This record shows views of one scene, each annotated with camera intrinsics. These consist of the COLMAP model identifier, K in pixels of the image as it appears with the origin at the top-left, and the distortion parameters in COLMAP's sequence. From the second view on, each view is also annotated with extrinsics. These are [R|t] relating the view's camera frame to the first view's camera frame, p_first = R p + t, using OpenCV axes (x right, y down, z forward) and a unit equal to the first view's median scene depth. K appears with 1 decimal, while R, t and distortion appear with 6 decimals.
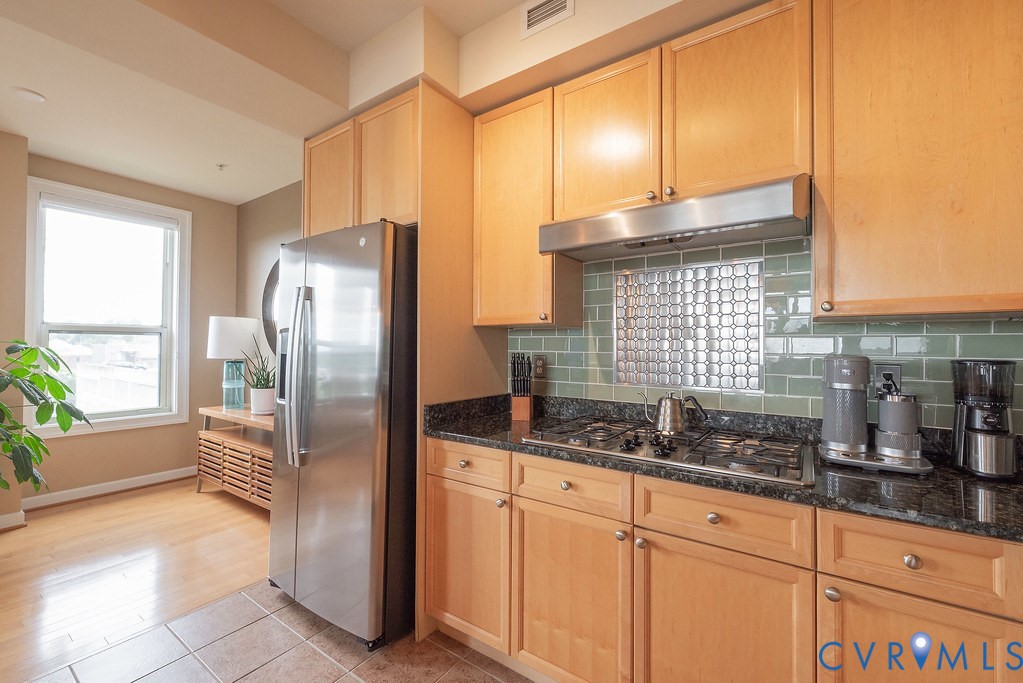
lens RADIAL K [[439.6, 0, 508.5], [0, 439.6, 342.1], [0, 0, 1]] dist [-0.002146, 0.001346]
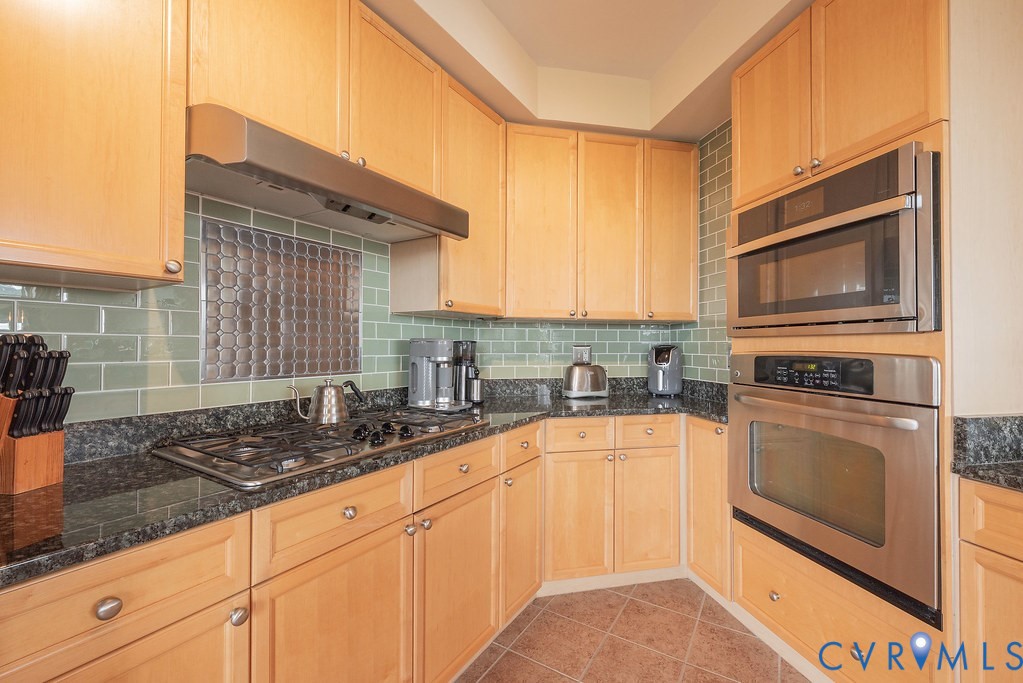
lens RADIAL K [[439.6, 0, 518.6], [0, 439.6, 340.8], [0, 0, 1]] dist [-0.002146, 0.001346]
pose [[-0.107861, 0.001661, 0.994165, -0.571801], [-0.014842, 0.999884, -0.003281, 0.032386], [-0.994055, -0.015109, -0.107824, 0.721460]]
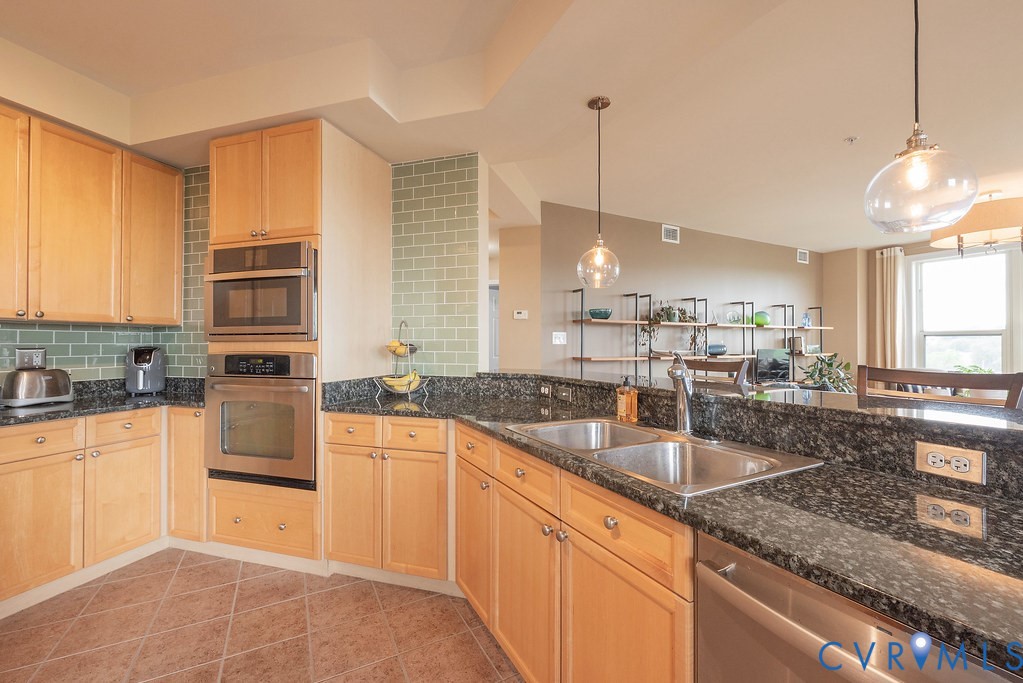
lens RADIAL K [[439.6, 0, 514.8], [0, 439.6, 340.2], [0, 0, 1]] dist [-0.002146, 0.001346]
pose [[-0.902159, -0.002290, 0.431398, -1.150824], [-0.010080, 0.999825, -0.015772, 0.019393], [-0.431286, -0.018578, -0.902024, 0.978316]]
